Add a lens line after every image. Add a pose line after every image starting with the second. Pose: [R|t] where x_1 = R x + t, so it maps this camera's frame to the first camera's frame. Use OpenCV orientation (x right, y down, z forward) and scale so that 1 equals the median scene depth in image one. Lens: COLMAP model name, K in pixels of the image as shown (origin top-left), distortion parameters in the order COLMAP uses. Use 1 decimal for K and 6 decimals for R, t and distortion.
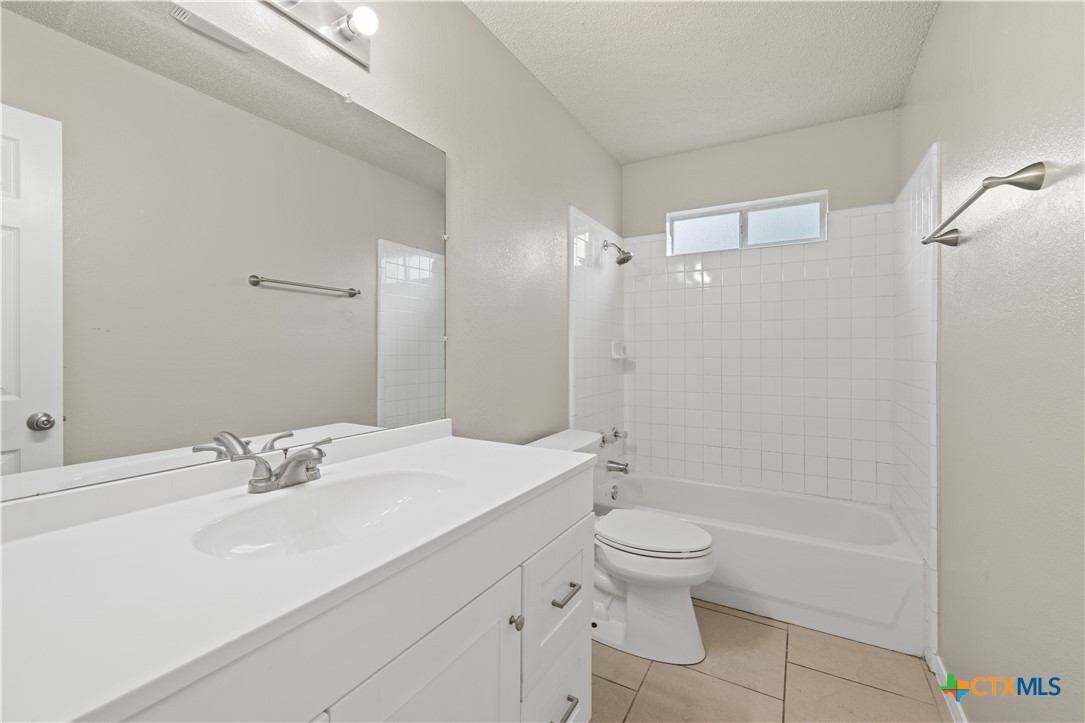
lens RADIAL K [[483.0, 0, 448.1], [0, 483.0, 360.9], [0, 0, 1]] dist [0.002950, 0.000315]
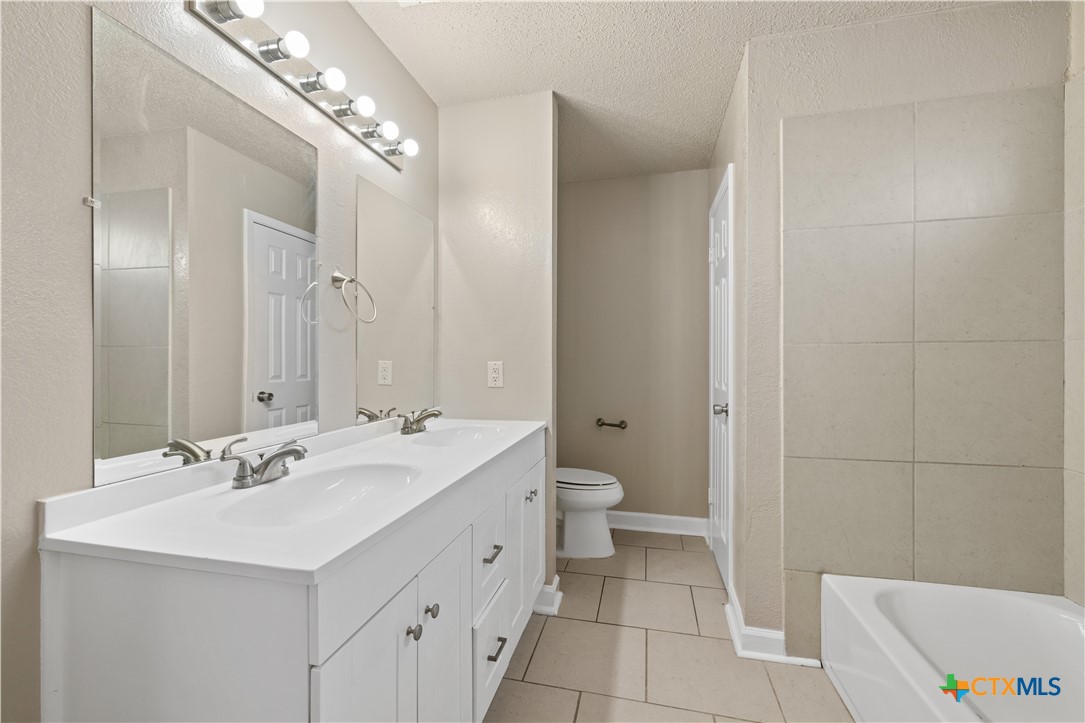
lens RADIAL K [[456.1, 0, 540.7], [0, 456.1, 357.3], [0, 0, 1]] dist [-0.000353, 0.000131]
pose [[0.918970, -0.006872, 0.394266, -0.143538], [0.016619, 0.999635, -0.021313, 0.004886], [-0.393976, 0.026138, 0.918749, -0.200534]]
